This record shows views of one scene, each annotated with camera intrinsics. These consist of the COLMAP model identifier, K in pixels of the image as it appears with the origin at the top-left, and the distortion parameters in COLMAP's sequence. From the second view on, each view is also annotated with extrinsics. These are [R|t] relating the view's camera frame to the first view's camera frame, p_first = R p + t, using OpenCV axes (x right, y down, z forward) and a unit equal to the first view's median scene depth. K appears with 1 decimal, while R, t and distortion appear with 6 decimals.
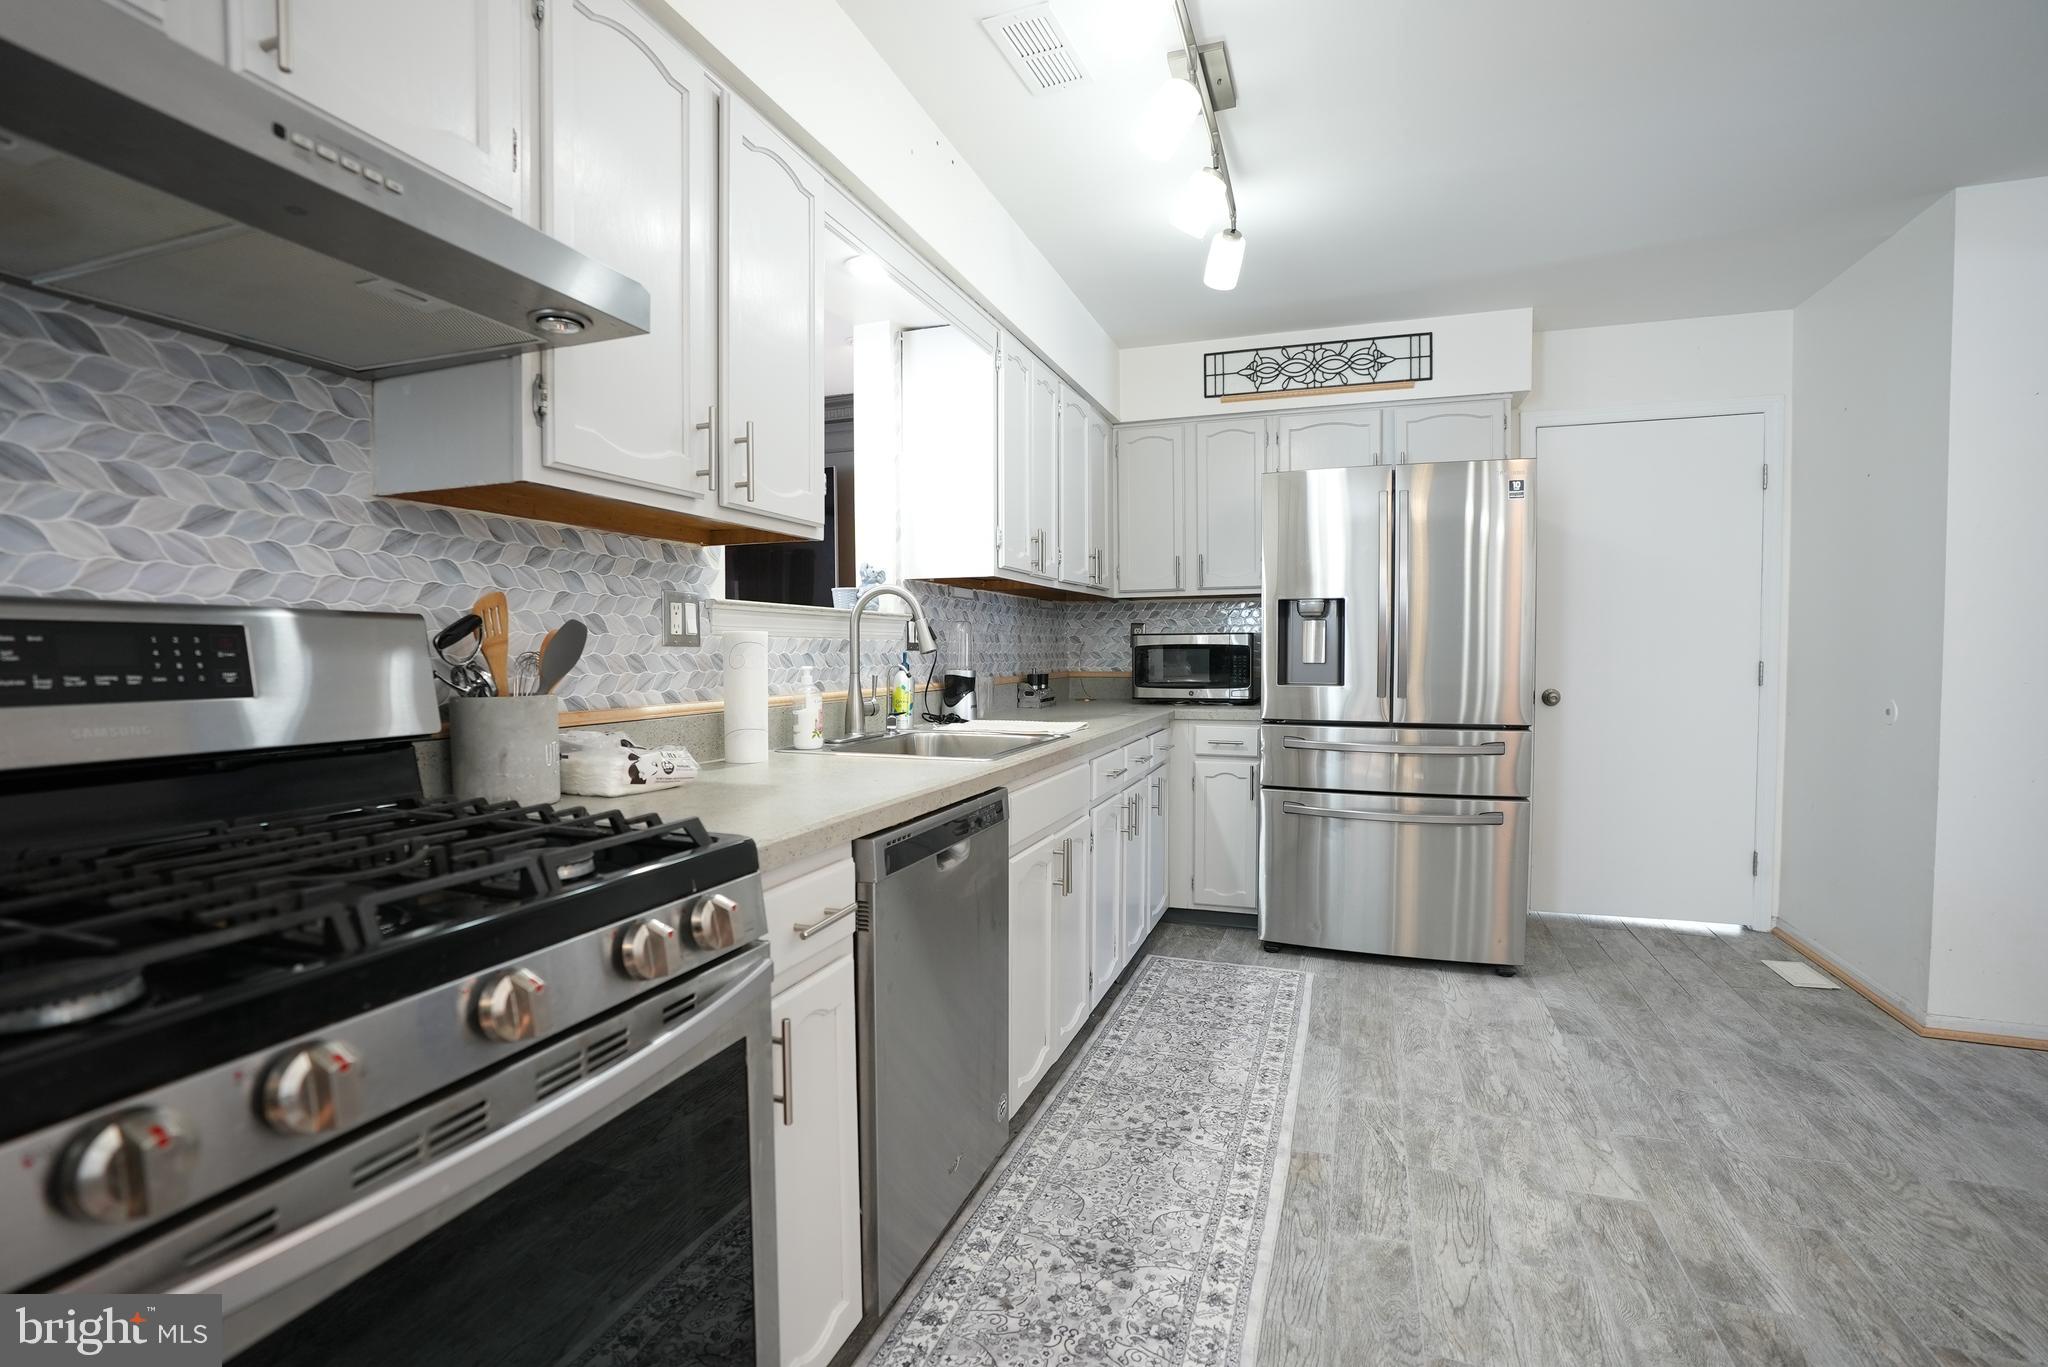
lens RADIAL K [[954.1, 0, 1019.4], [0, 954.1, 683.4], [0, 0, 1]] dist [-0.059049, 0.020456]
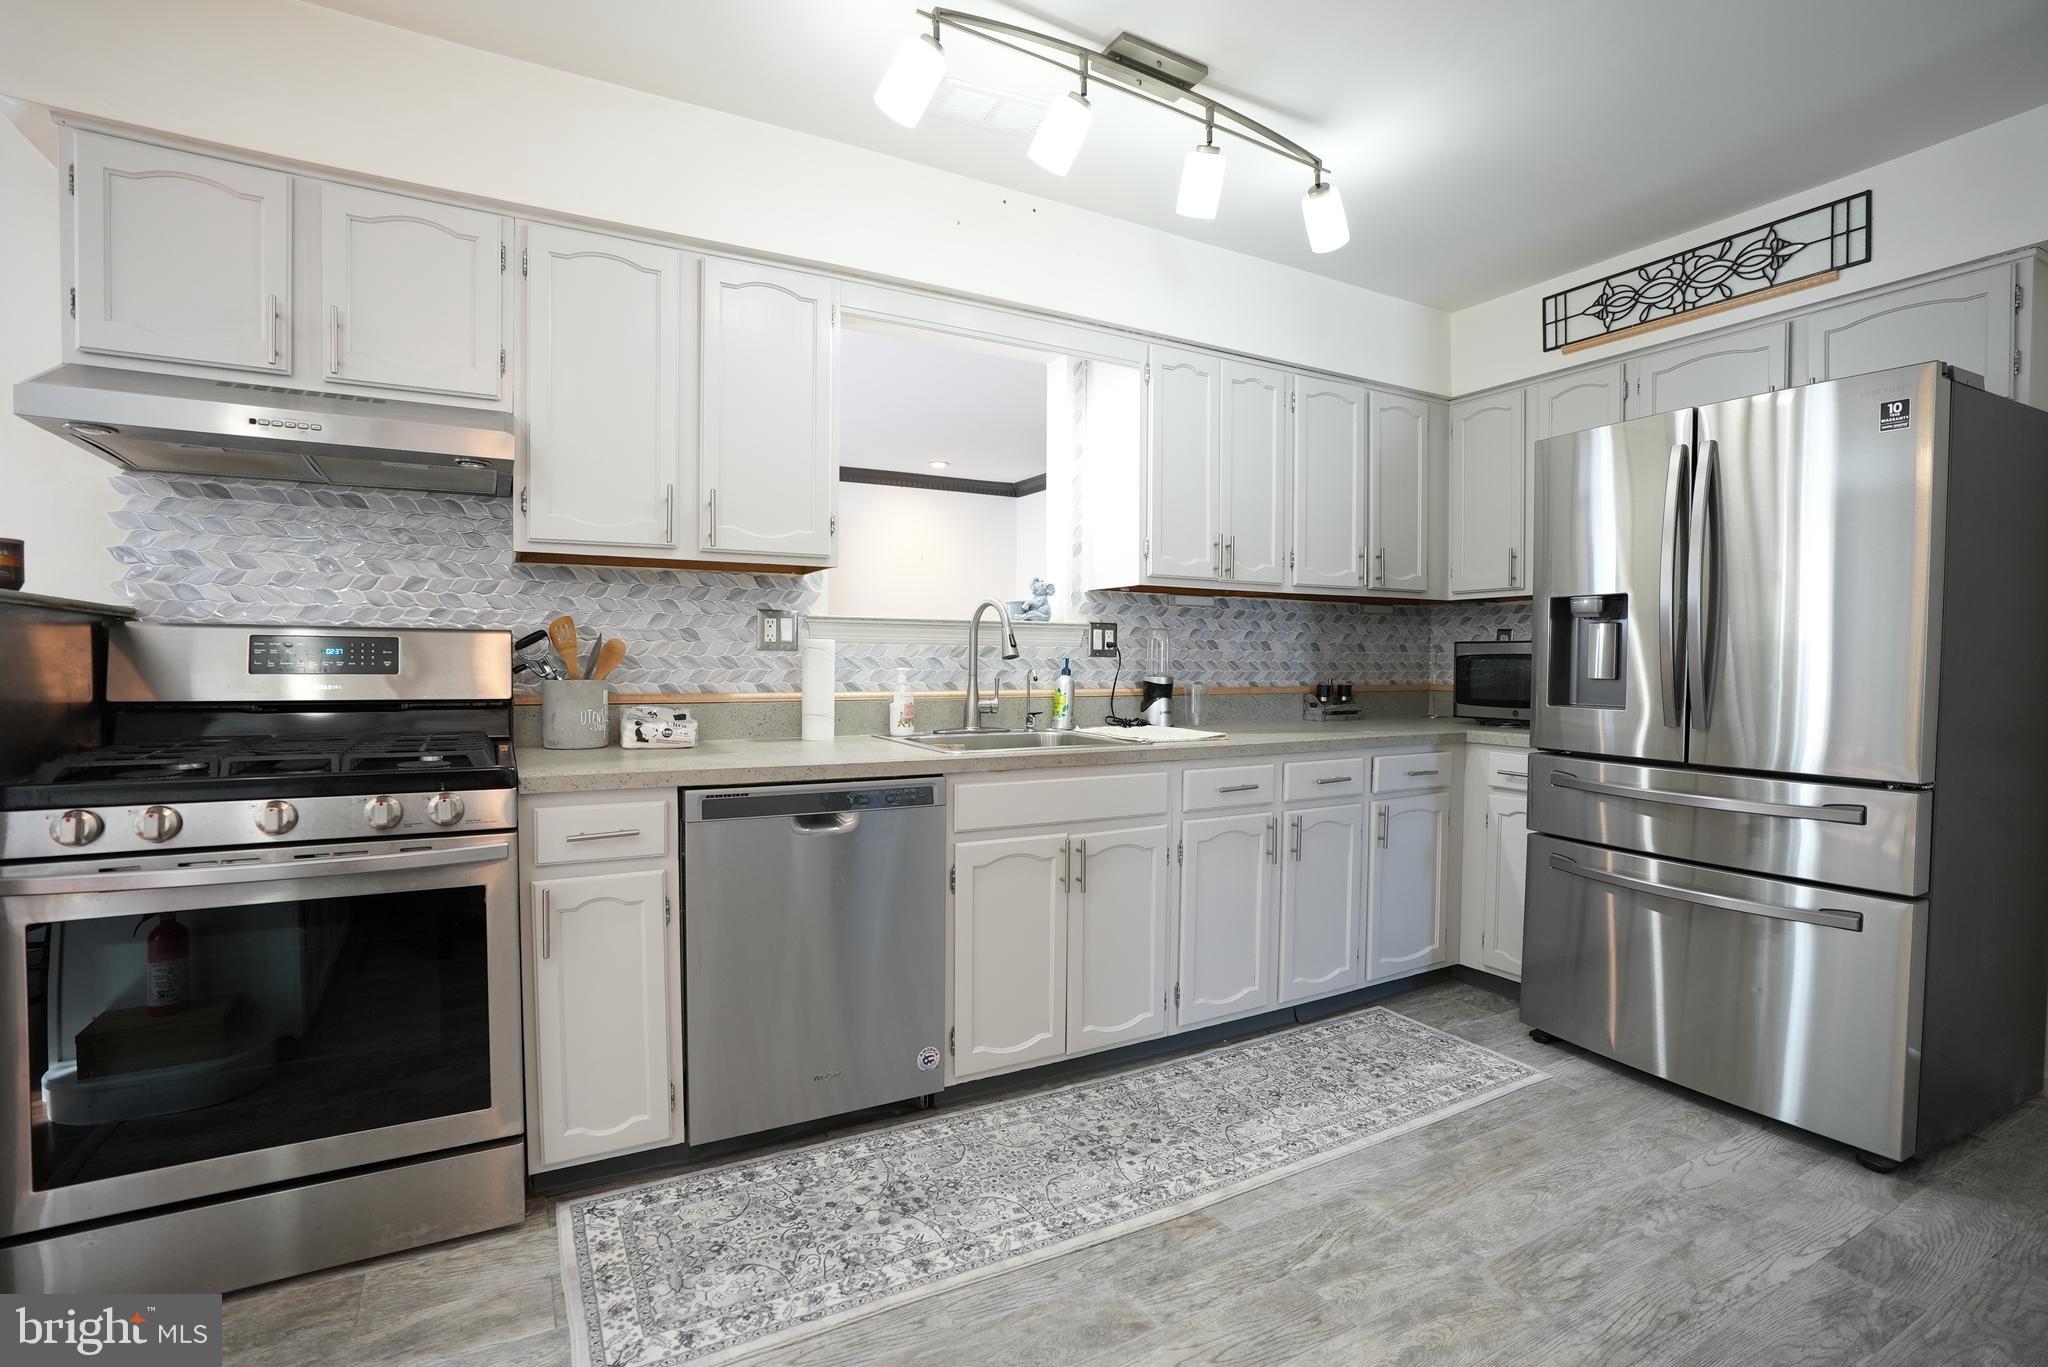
lens RADIAL K [[954.1, 0, 1014.2], [0, 954.1, 684.2], [0, 0, 1]] dist [-0.059049, 0.020456]
pose [[0.748004, 0.028023, -0.663102, 0.591892], [-0.033244, 0.999436, 0.004736, -0.006675], [0.662861, 0.018501, 0.748514, 0.154532]]
